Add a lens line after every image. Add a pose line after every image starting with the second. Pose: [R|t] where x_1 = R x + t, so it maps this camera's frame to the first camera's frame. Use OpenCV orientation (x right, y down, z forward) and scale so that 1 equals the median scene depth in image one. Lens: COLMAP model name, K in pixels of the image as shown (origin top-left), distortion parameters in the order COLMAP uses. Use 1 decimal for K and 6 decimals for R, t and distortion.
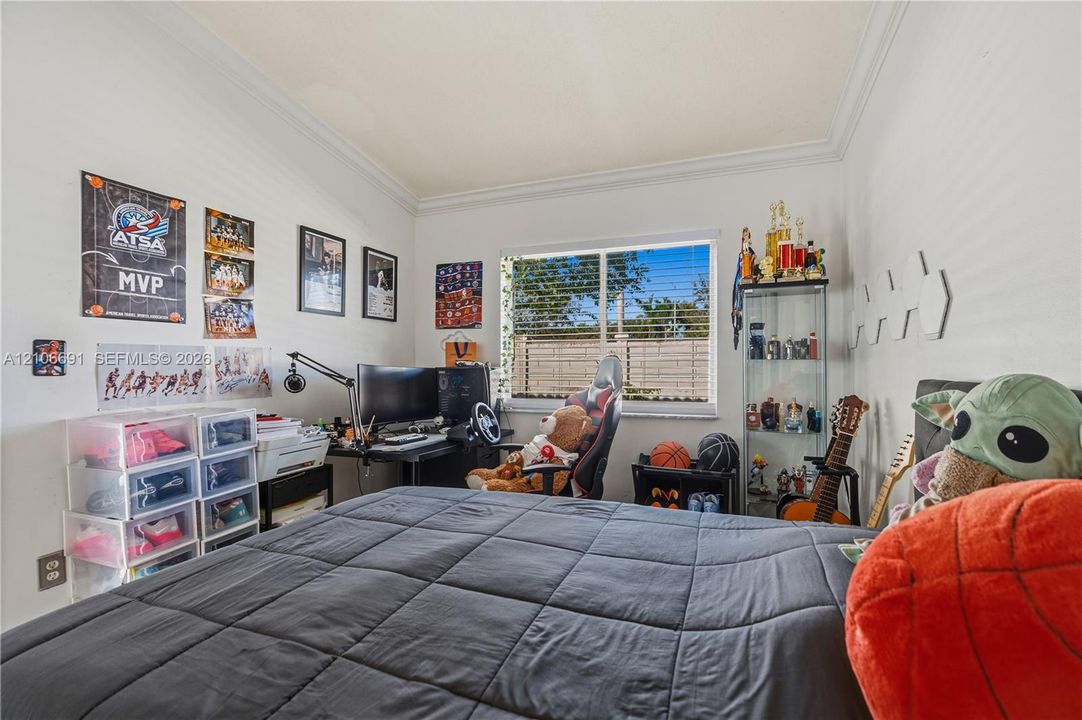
lens RADIAL K [[478.1, 0, 557.8], [0, 478.1, 357.8], [0, 0, 1]] dist [-0.004320, 0.000528]
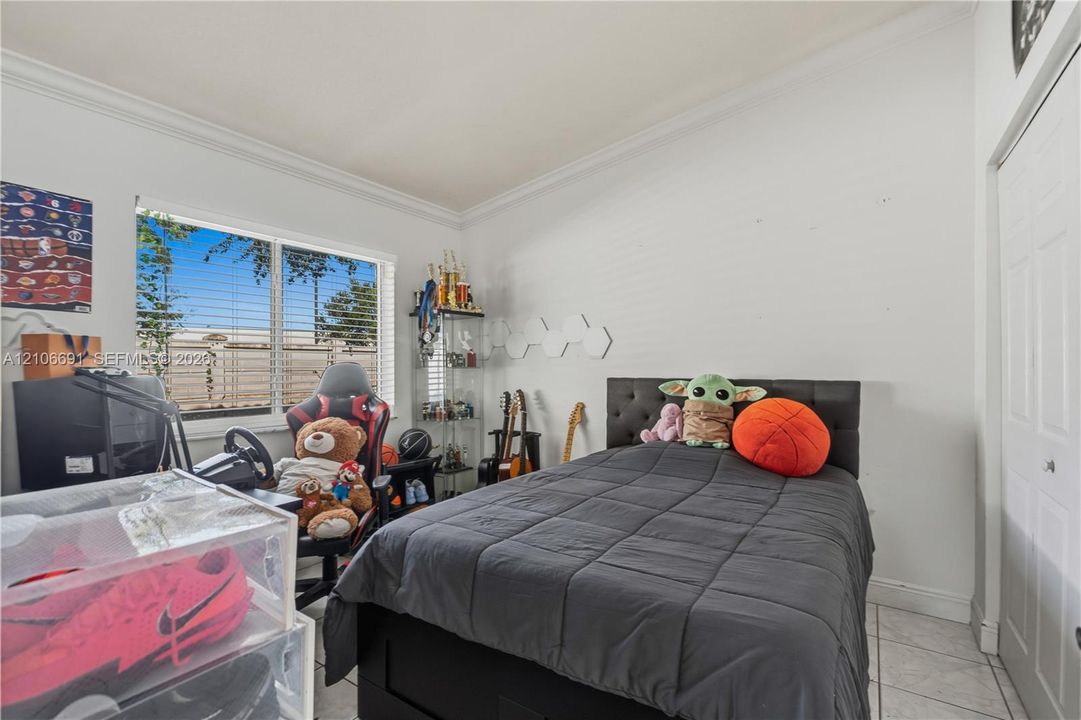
lens RADIAL K [[477.7, 0, 545.3], [0, 477.7, 357.7], [0, 0, 1]] dist [-0.004320, 0.000528]
pose [[0.251081, 0.017720, 0.967804, -1.106898], [-0.012218, 0.999811, -0.015137, -0.008077], [-0.967889, -0.008024, 0.251250, 0.568675]]
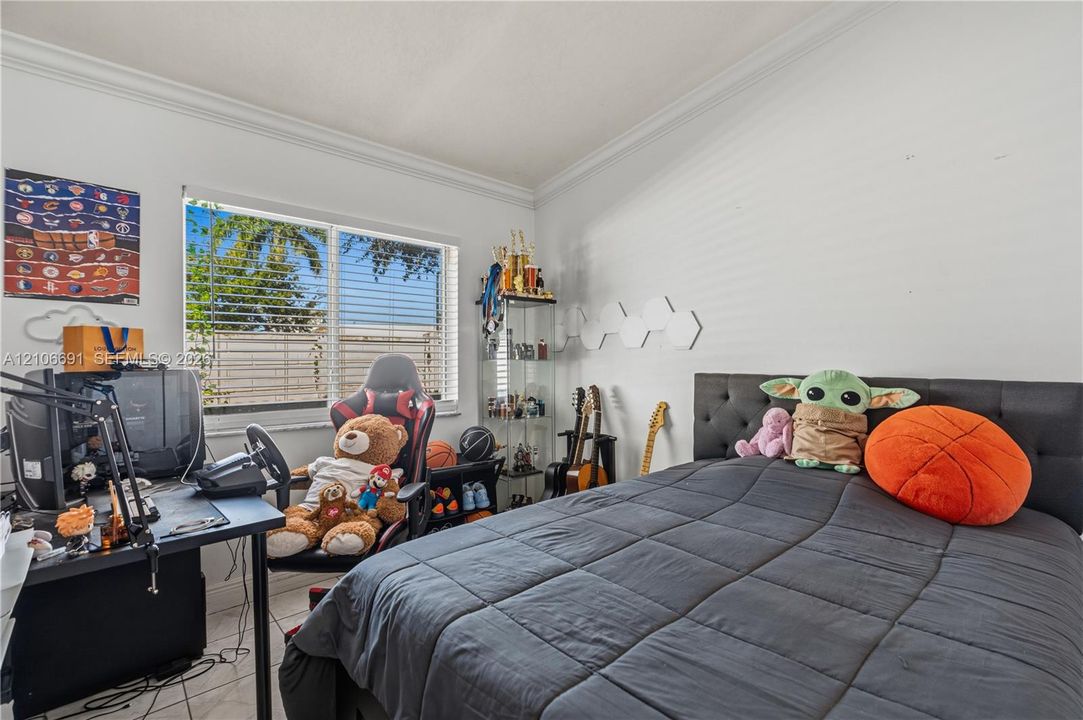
lens RADIAL K [[478.6, 0, 544.7], [0, 478.6, 352.5], [0, 0, 1]] dist [-0.004320, 0.000528]
pose [[0.470013, 0.010808, 0.882593, -0.835028], [-0.012557, 0.999906, -0.005558, -0.011511], [-0.882570, -0.008470, 0.470104, 0.515351]]
